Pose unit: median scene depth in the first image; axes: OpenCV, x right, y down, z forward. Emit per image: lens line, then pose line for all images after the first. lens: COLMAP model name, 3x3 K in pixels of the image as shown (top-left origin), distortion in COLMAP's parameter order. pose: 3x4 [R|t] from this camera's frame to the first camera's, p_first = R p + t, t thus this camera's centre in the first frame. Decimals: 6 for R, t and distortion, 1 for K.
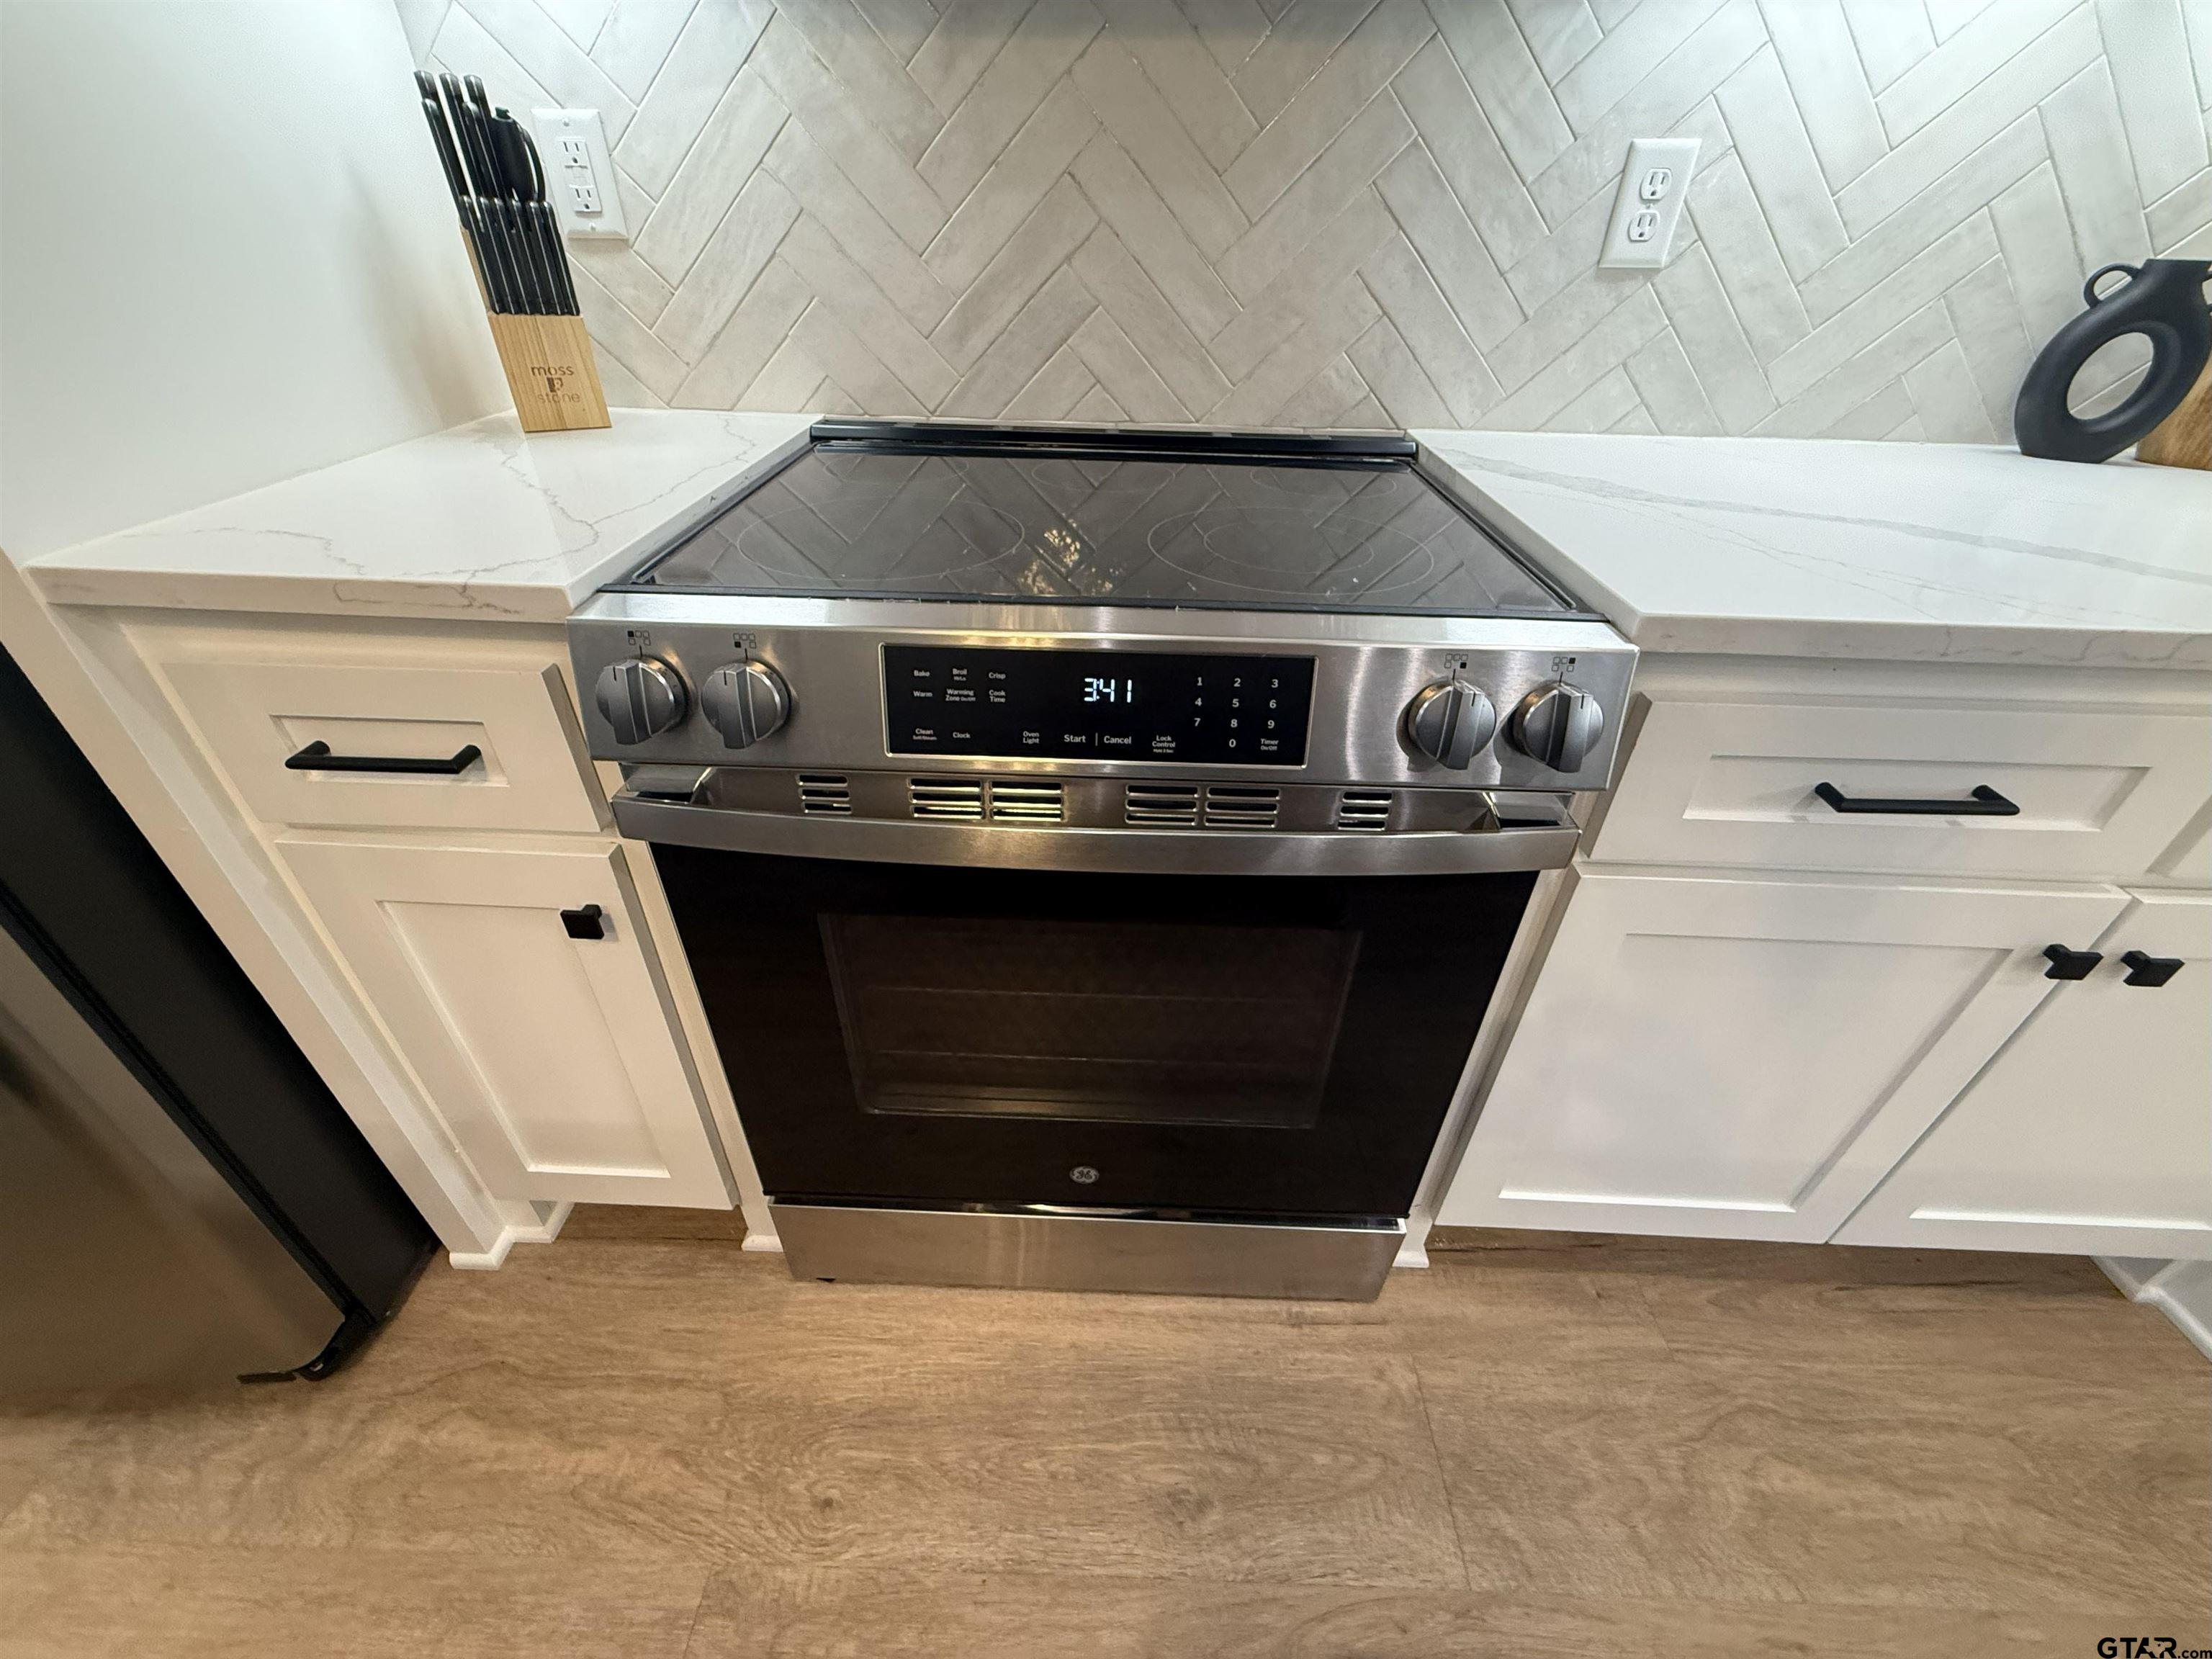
lens RADIAL K [[879.8, 0, 1088.4], [0, 879.8, 830.2], [0, 0, 1]] dist [-0.000089, 0.000636]
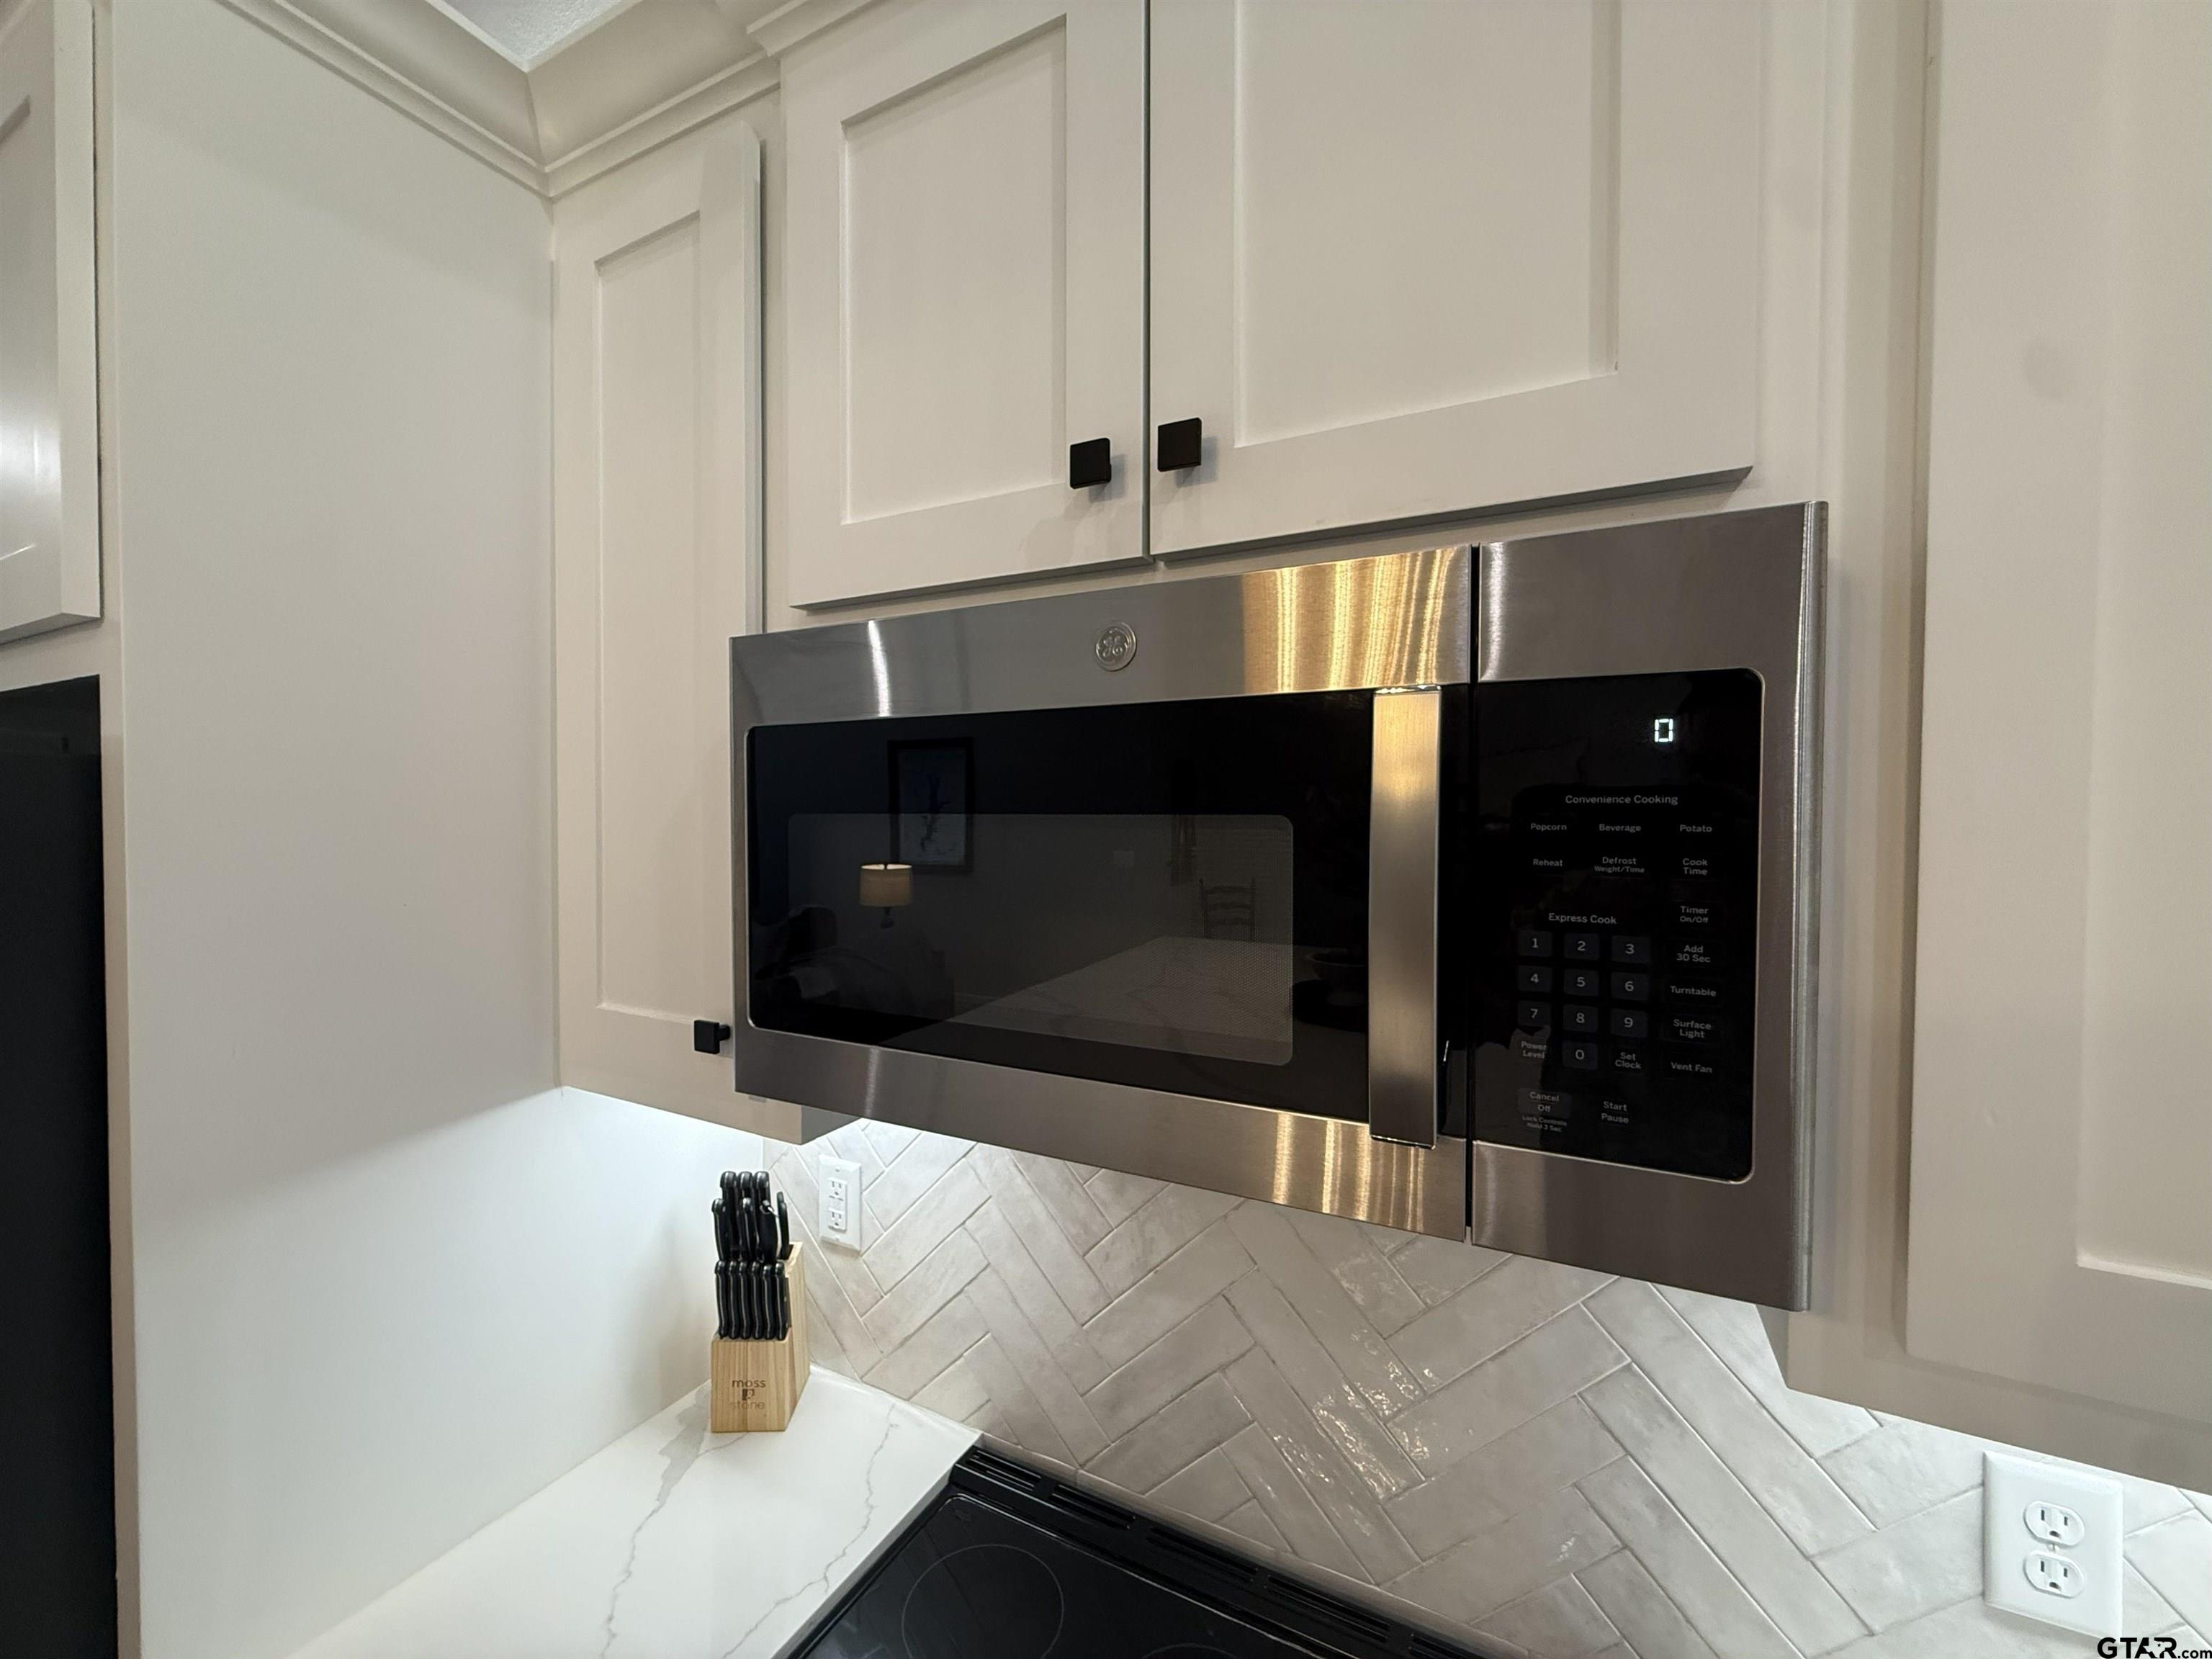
lens RADIAL K [[879.8, 0, 1103.1], [0, 879.8, 830.6], [0, 0, 1]] dist [-0.000089, 0.000636]
pose [[0.900832, 0.001907, -0.434165, 0.276776], [-0.242074, 0.832337, -0.498614, -0.651990], [0.360421, 0.554267, 0.750257, -0.063761]]
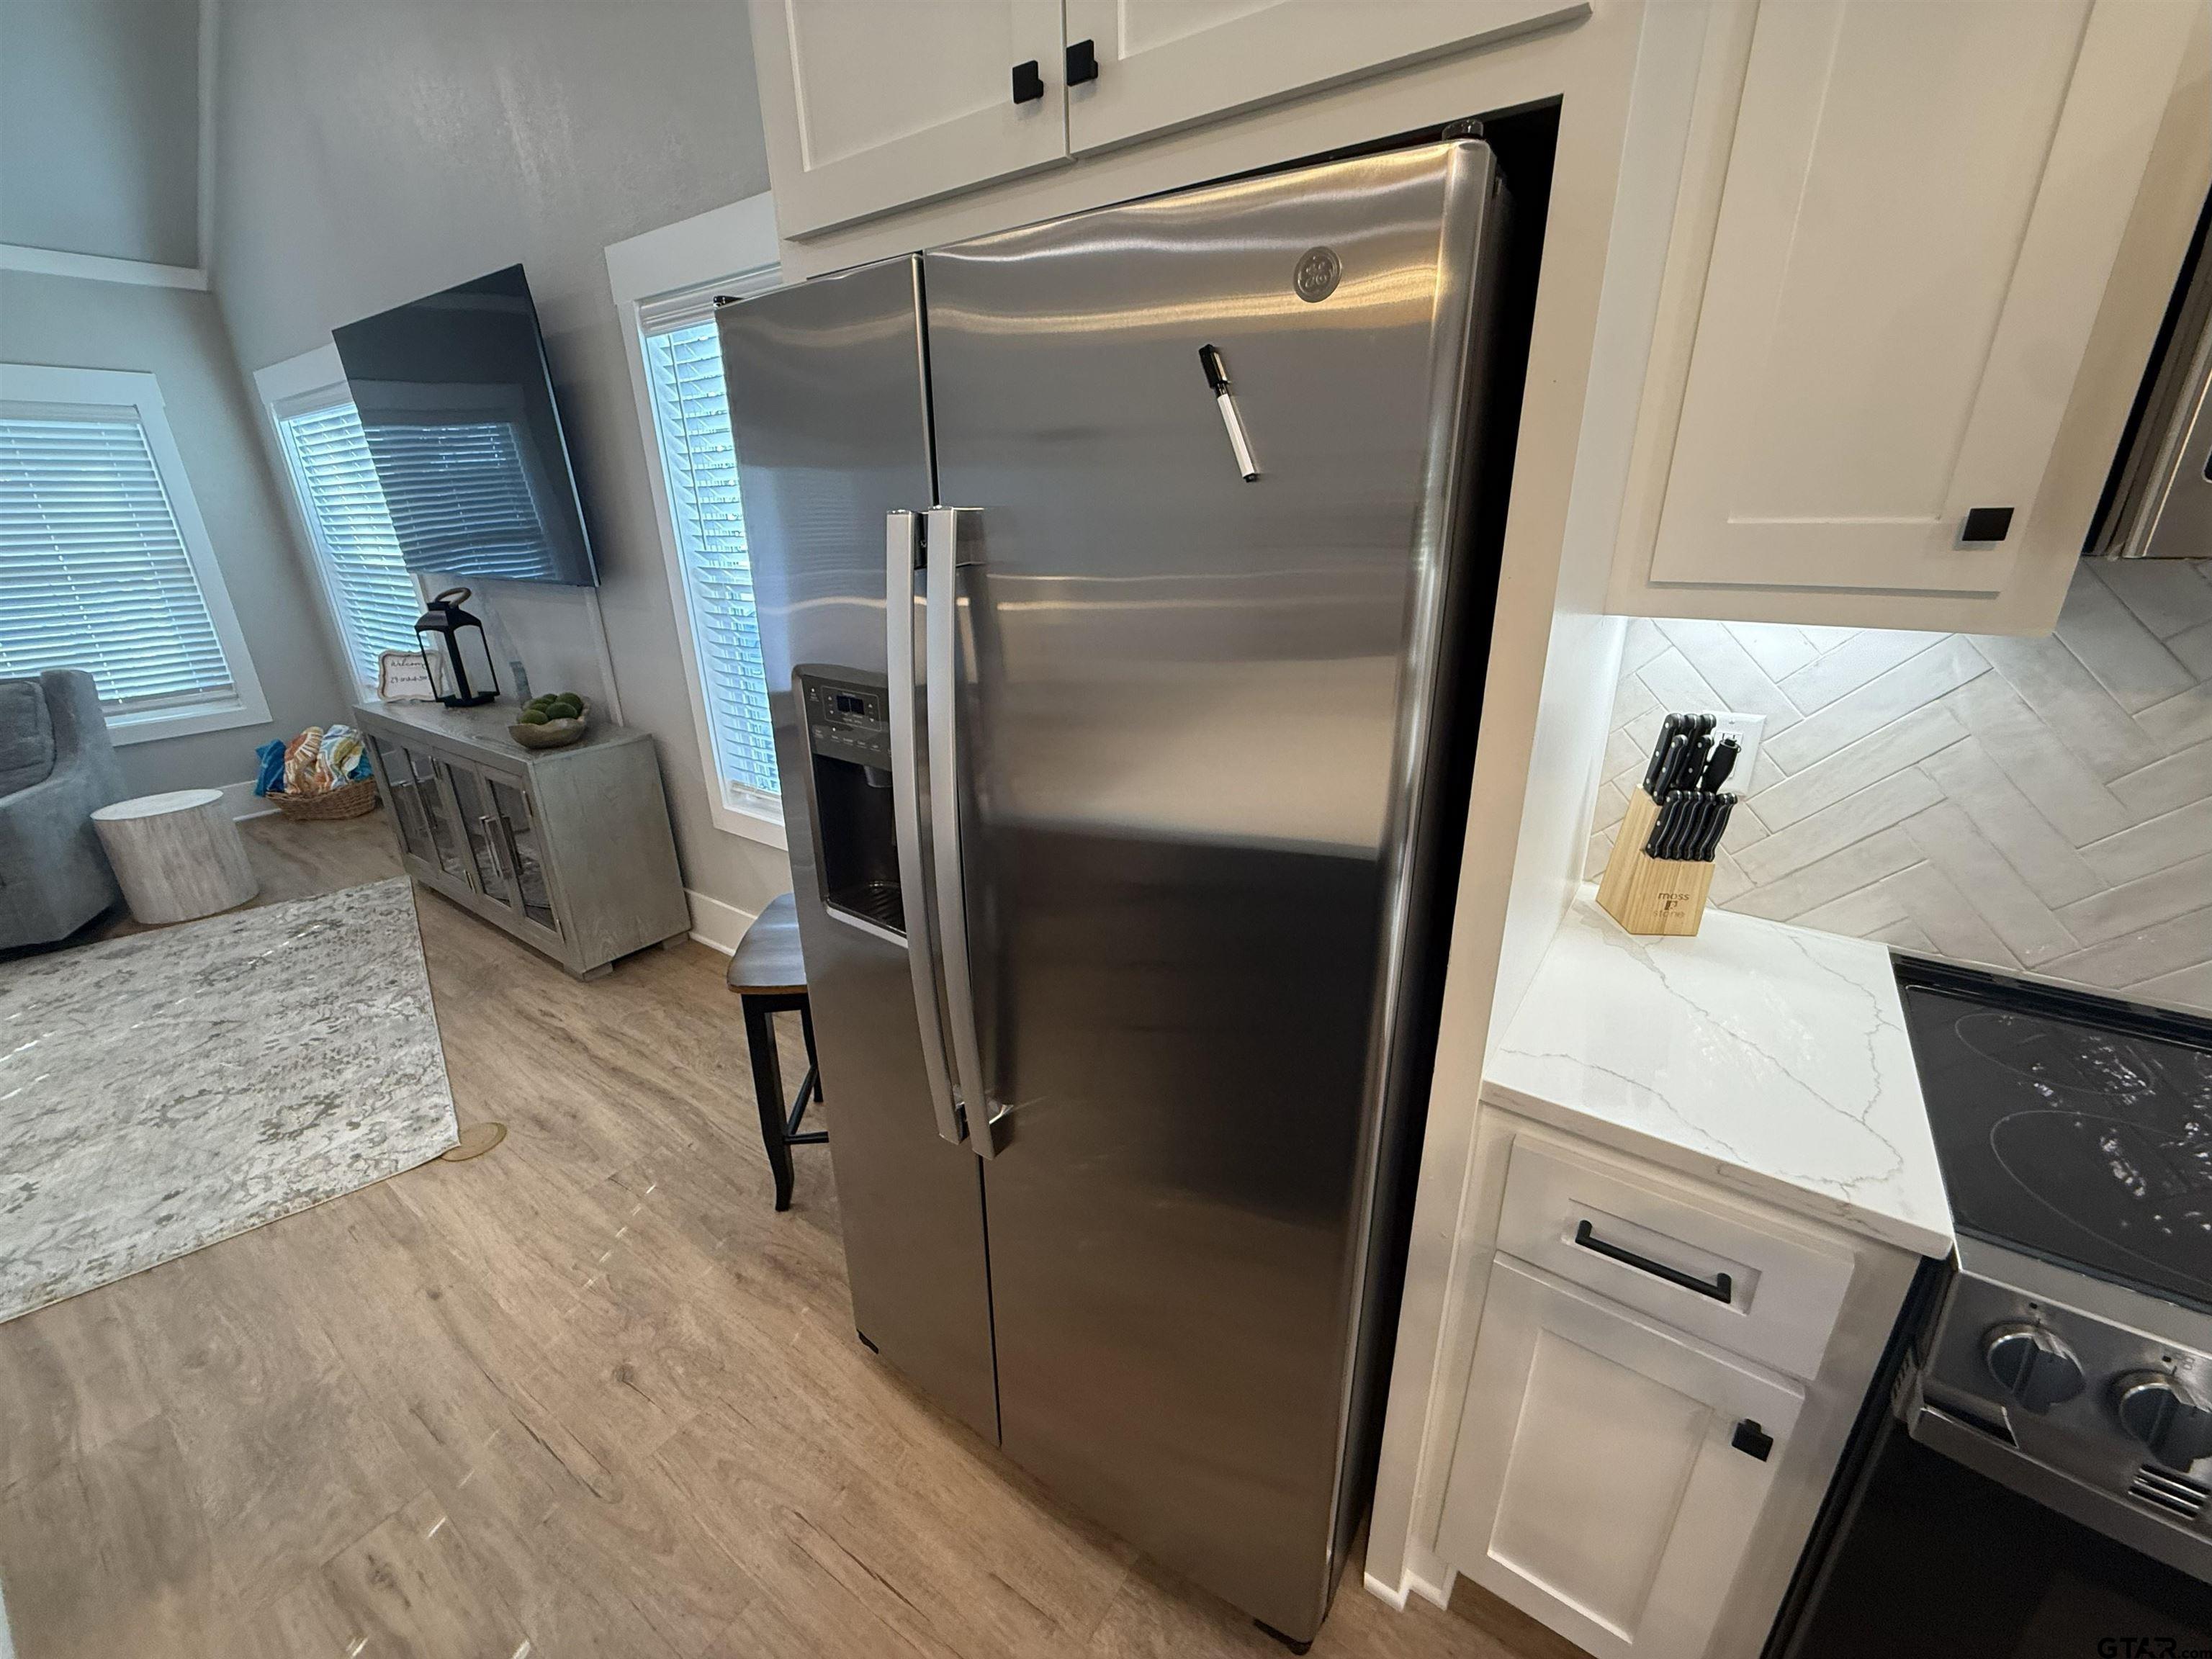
lens RADIAL K [[879.8, 0, 1103.7], [0, 879.8, 837.0], [0, 0, 1]] dist [-0.000089, 0.000636]
pose [[0.833783, 0.167509, -0.526067, -0.634927], [-0.290547, 0.943369, -0.160115, -0.162832], [0.469455, 0.286348, 0.835234, -0.452552]]
